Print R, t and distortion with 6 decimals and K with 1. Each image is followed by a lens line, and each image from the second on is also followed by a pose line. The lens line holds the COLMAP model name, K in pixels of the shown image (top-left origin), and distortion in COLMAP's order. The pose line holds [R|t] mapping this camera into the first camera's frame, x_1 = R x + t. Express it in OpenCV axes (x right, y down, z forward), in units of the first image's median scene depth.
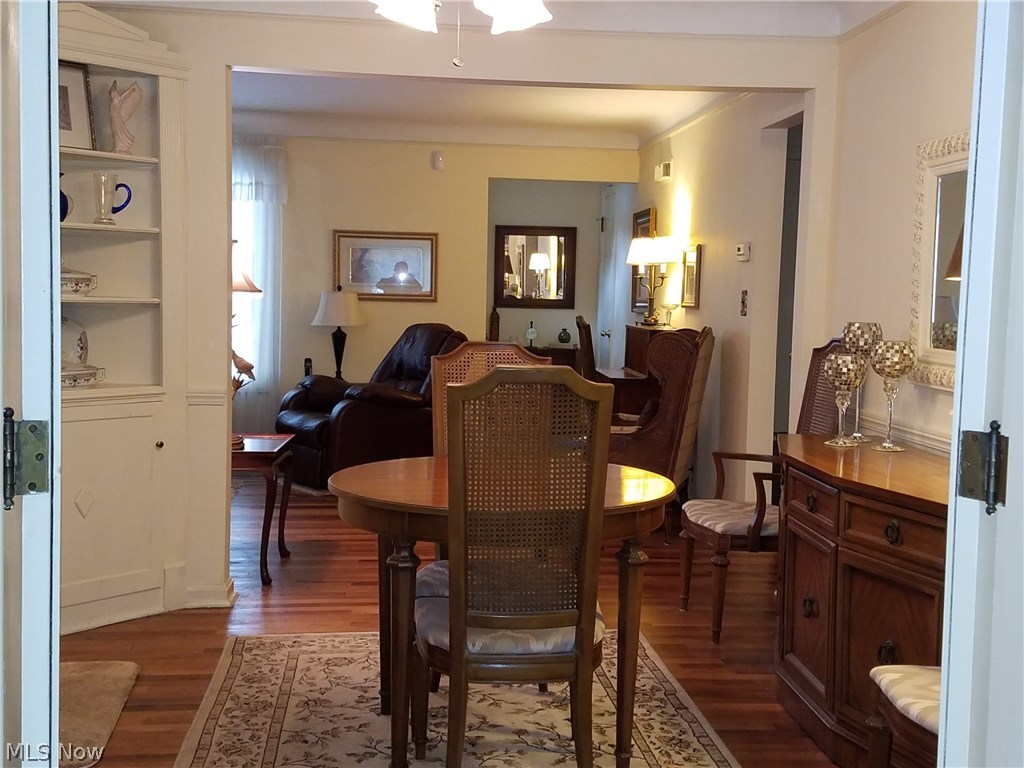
lens RADIAL K [[1218.6, 0, 512.0], [0, 1218.6, 384.0], [0, 0, 1]] dist [0.115005, -0.006327]
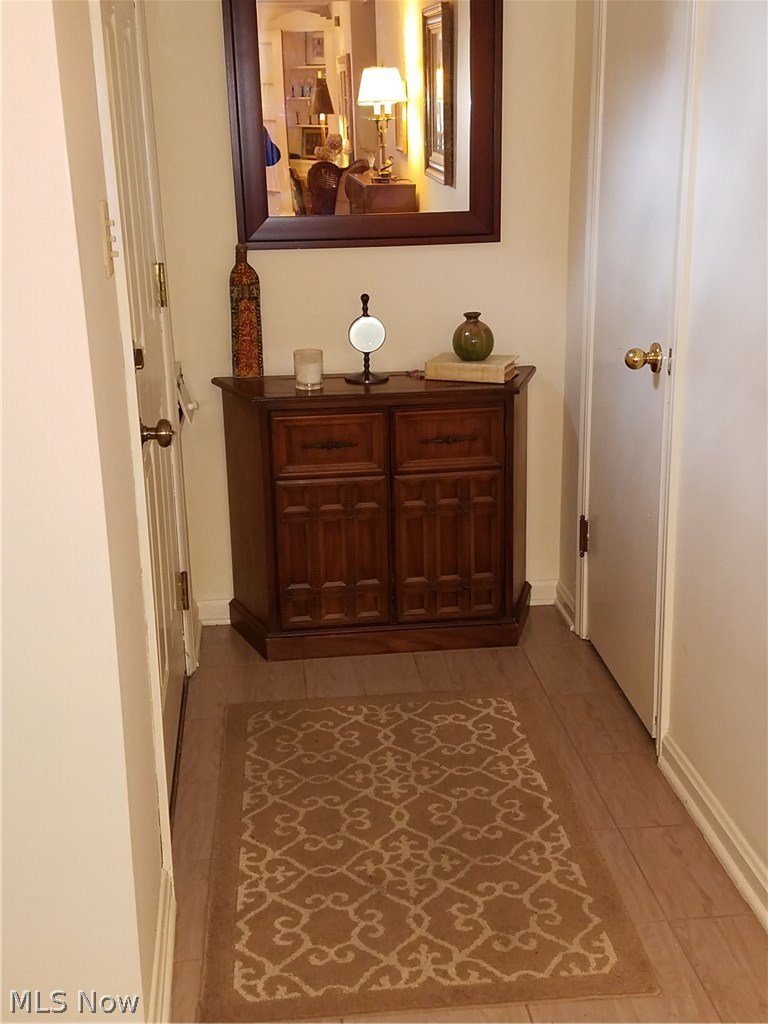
lens RADIAL K [[1218.6, 0, 384.0], [0, 1218.6, 512.0], [0, 0, 1]] dist [0.115005, -0.006327]
pose [[0.999044, -0.041688, 0.013155, 0.010940], [0.037635, 0.973327, 0.226315, -0.050548], [-0.022238, -0.225603, 0.973965, 0.519035]]
